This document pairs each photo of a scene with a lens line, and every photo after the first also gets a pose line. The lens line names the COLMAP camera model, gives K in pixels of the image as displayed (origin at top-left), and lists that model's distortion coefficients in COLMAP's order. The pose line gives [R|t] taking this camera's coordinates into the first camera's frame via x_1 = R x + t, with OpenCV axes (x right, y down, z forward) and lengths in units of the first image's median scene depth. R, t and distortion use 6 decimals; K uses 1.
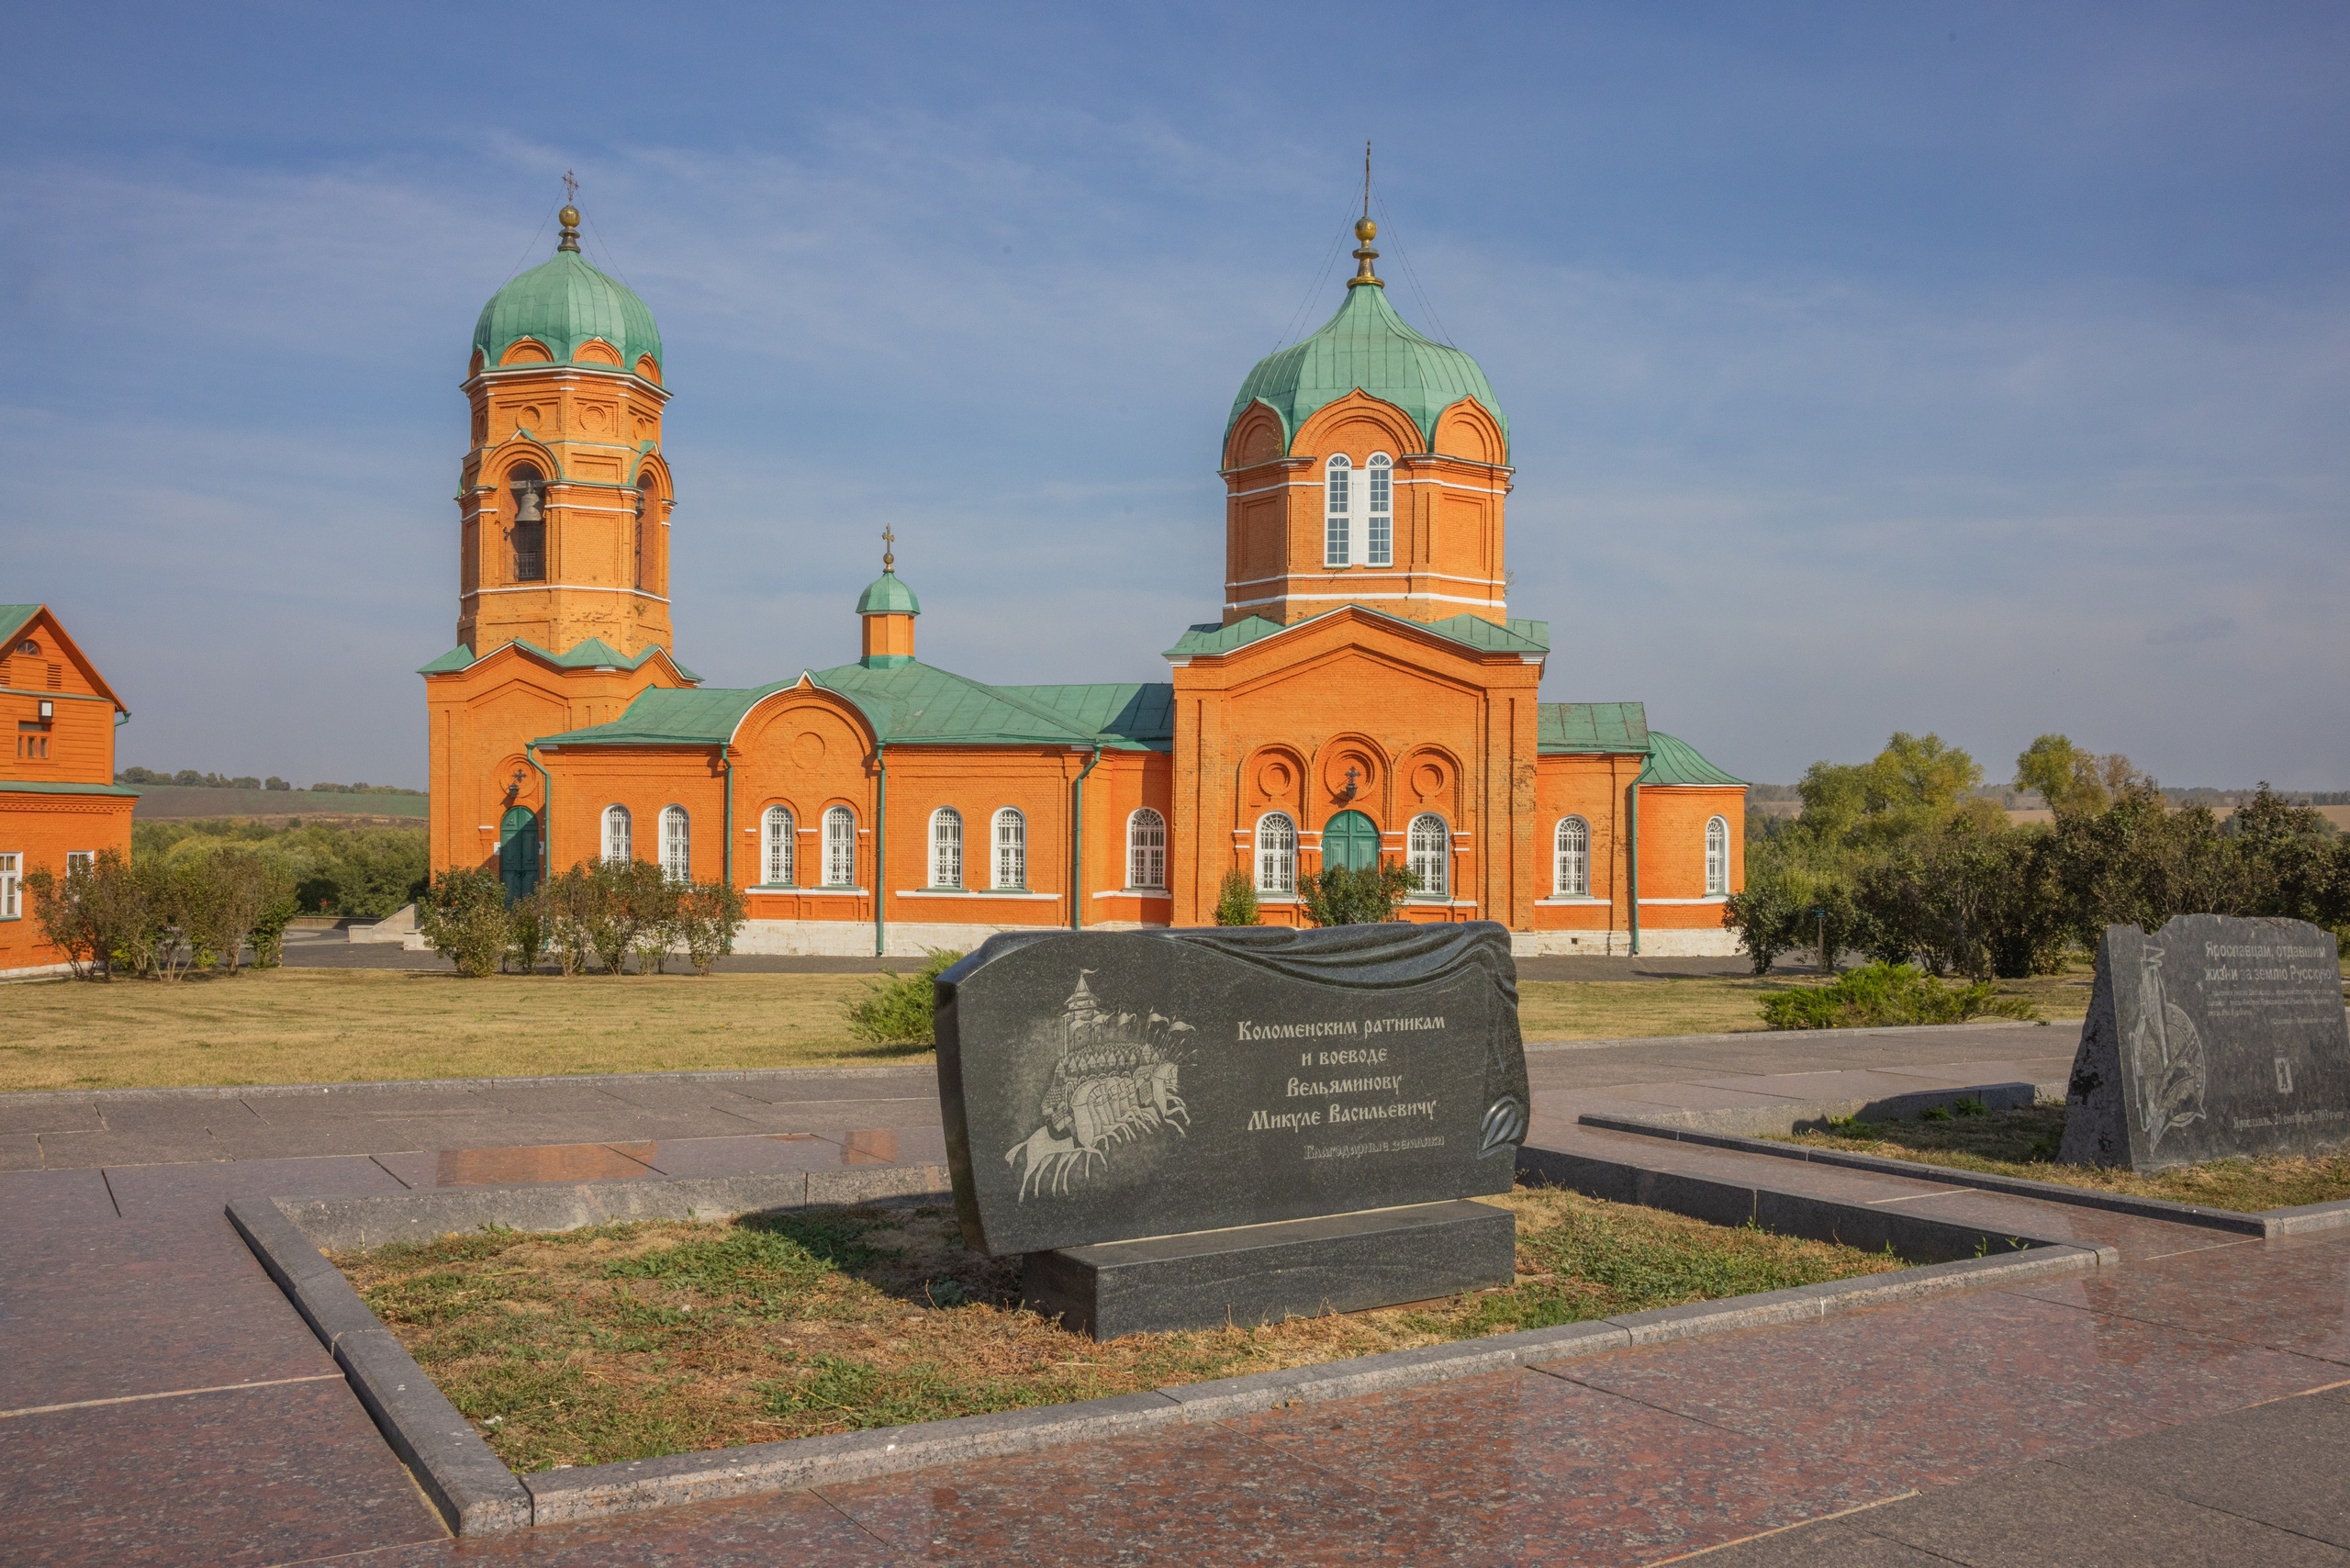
lens RADIAL K [[1862.2, 0, 1180.4], [0, 1862.2, 779.1], [0, 0, 1]] dist [-0.098383, 0.102810]
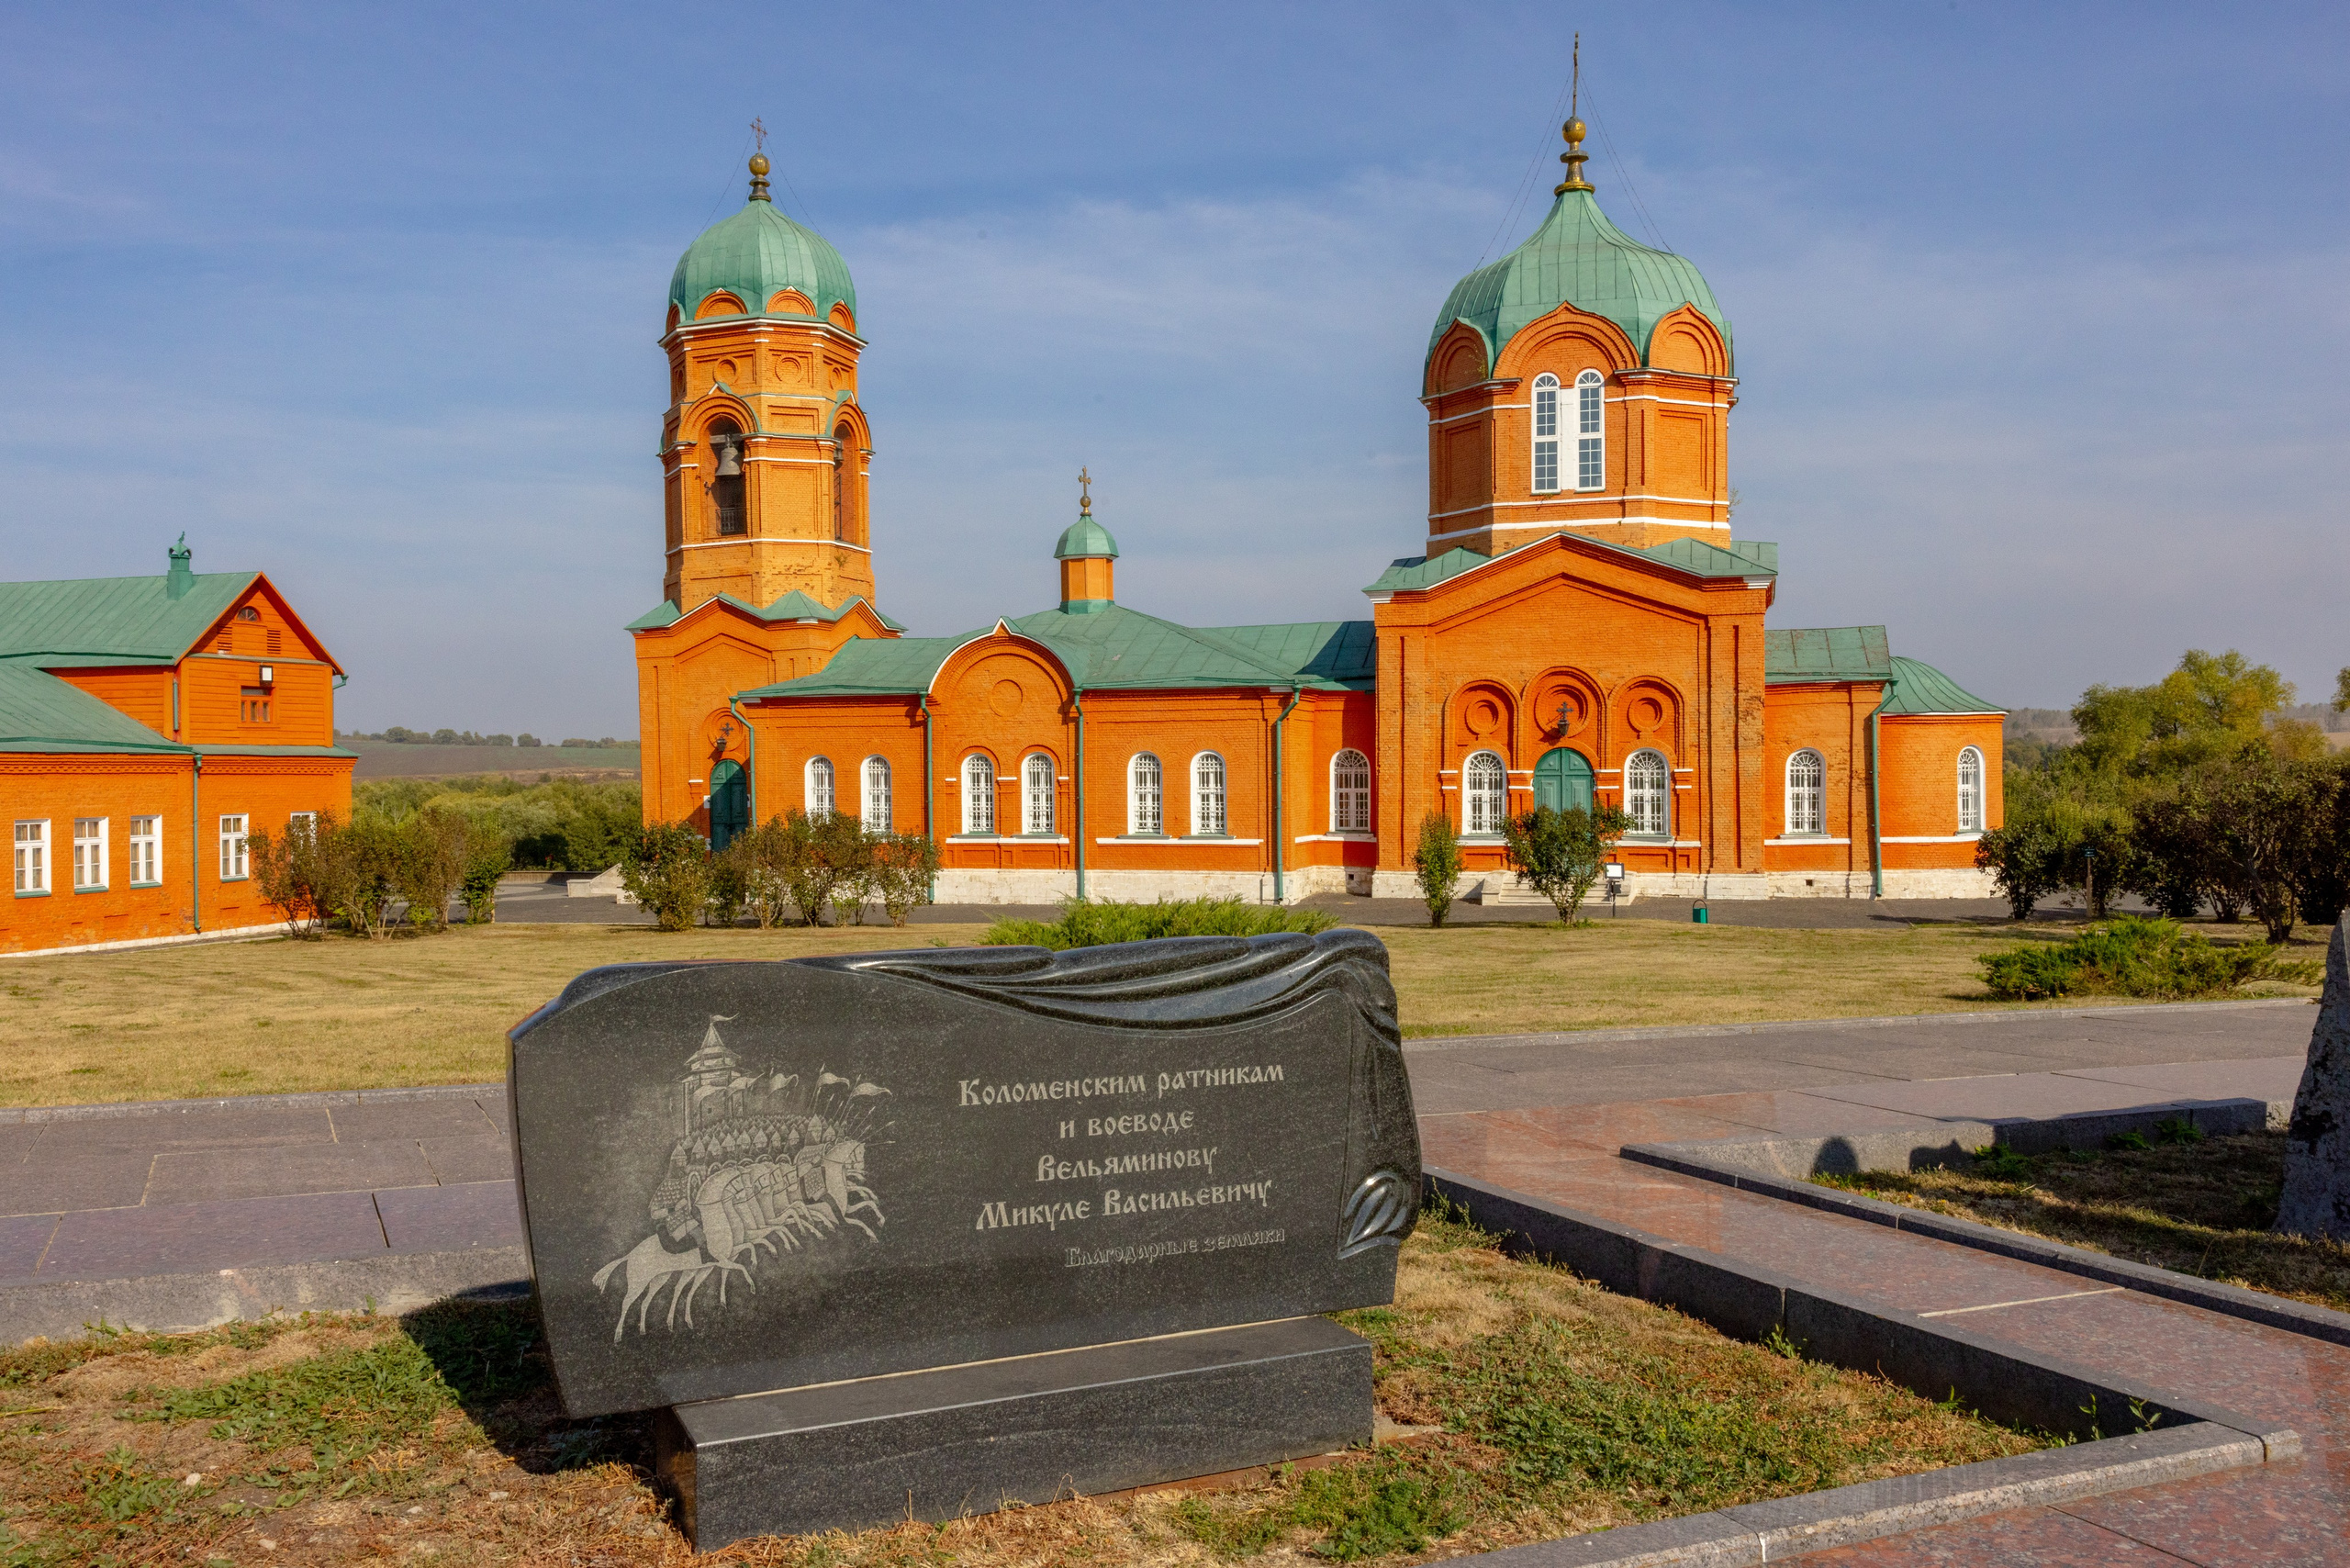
lens RADIAL K [[1861.3, 0, 1163.7], [0, 1861.3, 767.4], [0, 0, 1]] dist [0.010668, 0.004449]
pose [[0.990740, -0.017533, -0.134639, 0.016537], [0.020970, 0.999488, 0.024155, -0.000620], [0.134147, -0.026755, 0.990600, 0.022905]]
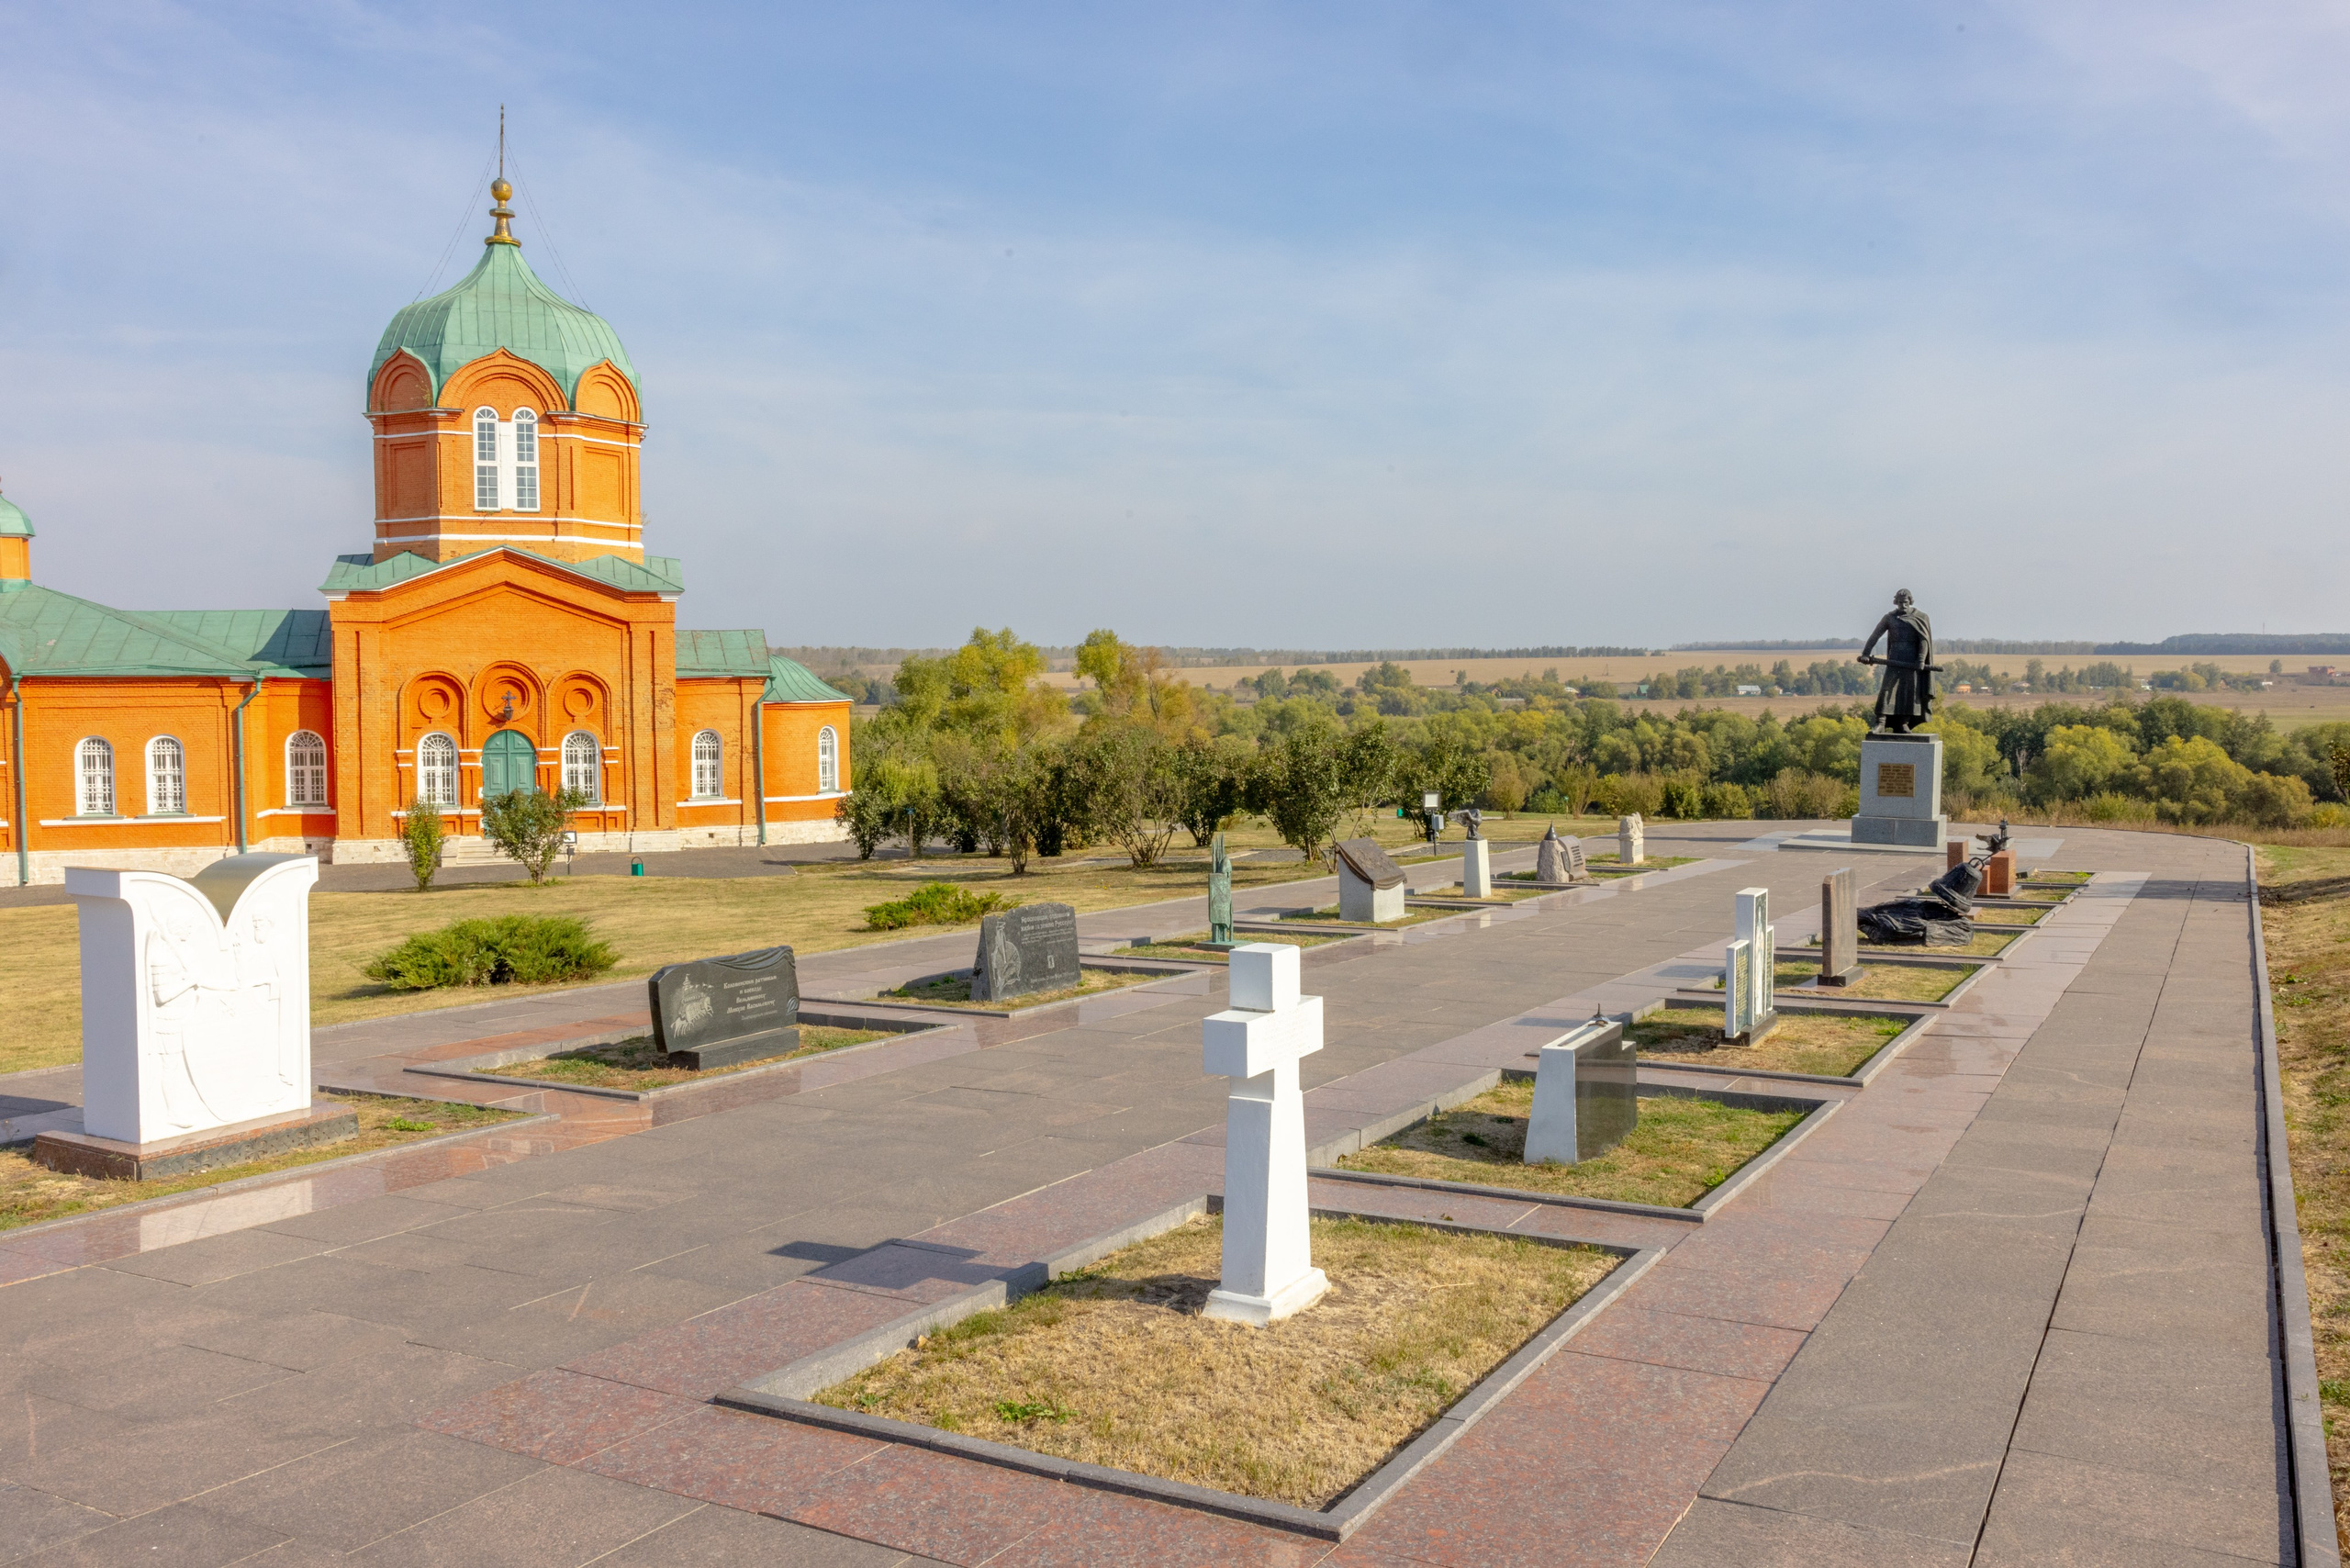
lens RADIAL K [[1868.6, 0, 1158.9], [0, 1868.6, 778.9], [0, 0, 1]] dist [0.006230, 0.011511]
pose [[0.895238, -0.038616, 0.443912, -0.059004], [0.004378, 0.996952, 0.077895, -0.039640], [-0.445567, -0.067791, 0.892678, -0.188393]]
